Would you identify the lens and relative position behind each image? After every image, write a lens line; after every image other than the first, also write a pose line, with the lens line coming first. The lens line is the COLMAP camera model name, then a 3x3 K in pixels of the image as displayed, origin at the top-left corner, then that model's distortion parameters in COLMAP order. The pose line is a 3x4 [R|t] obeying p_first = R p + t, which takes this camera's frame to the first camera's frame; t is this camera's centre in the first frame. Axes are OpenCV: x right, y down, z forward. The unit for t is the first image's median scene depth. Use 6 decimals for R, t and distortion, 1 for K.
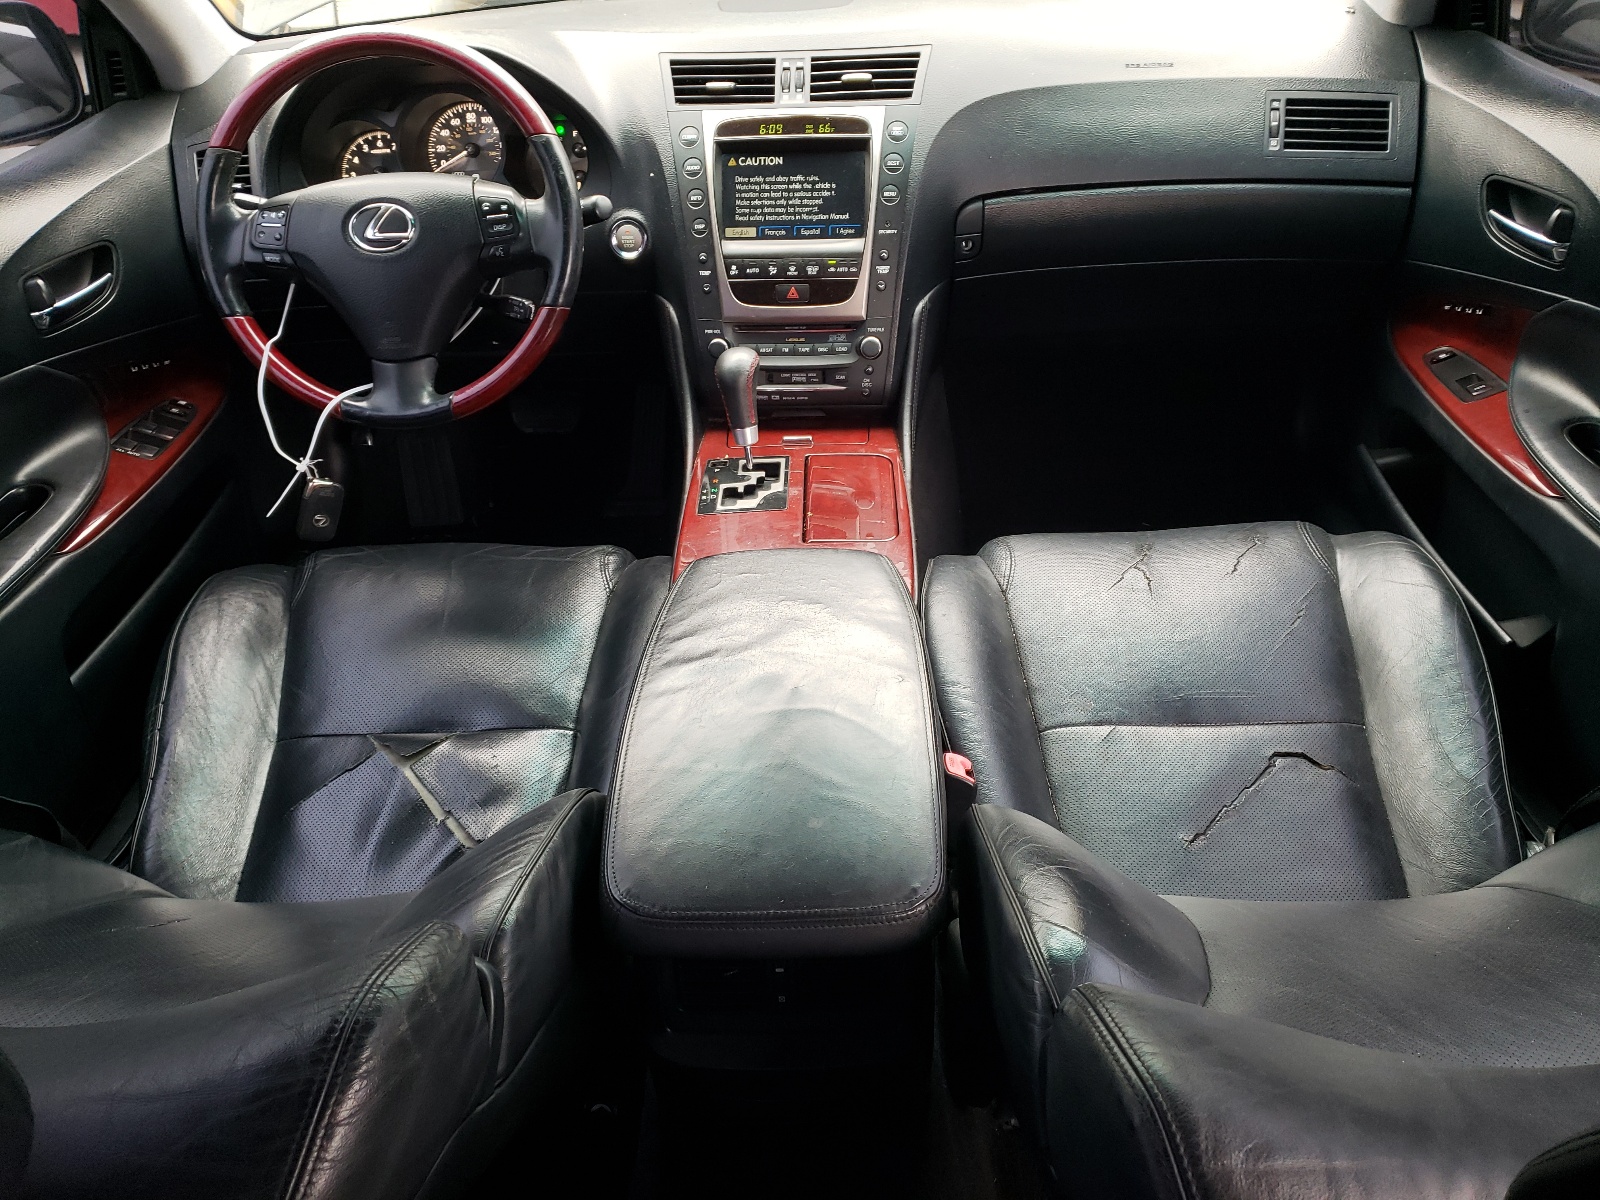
lens RADIAL K [[1229.6, 0, 799.3], [0, 1229.6, 597.2], [0, 0, 1]] dist [-0.013674, -0.003848]
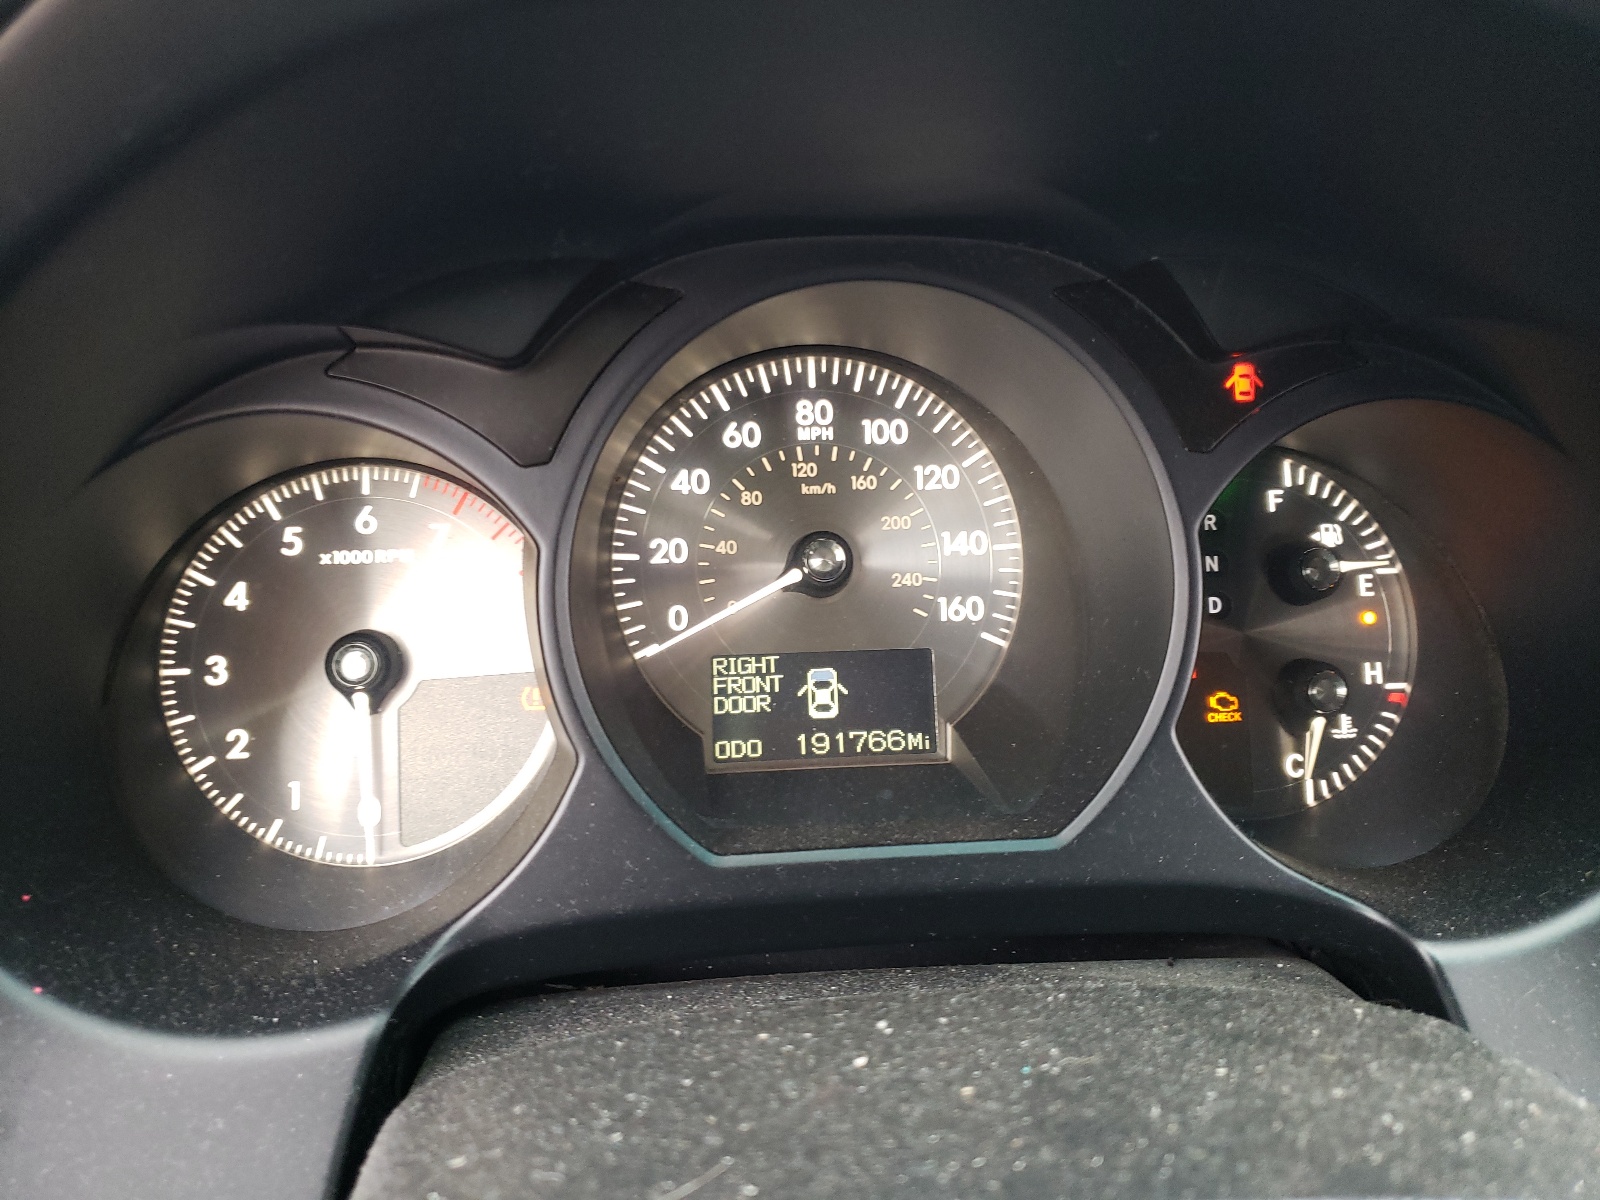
lens RADIAL K [[1229.6, 0, 798.7], [0, 1229.6, 602.4], [0, 0, 1]] dist [-0.013674, -0.003848]
pose [[0.994732, 0.014859, 0.101432, -0.291755], [0.015344, 0.956711, -0.290636, -0.297015], [-0.101360, 0.290661, 0.951442, 0.802501]]
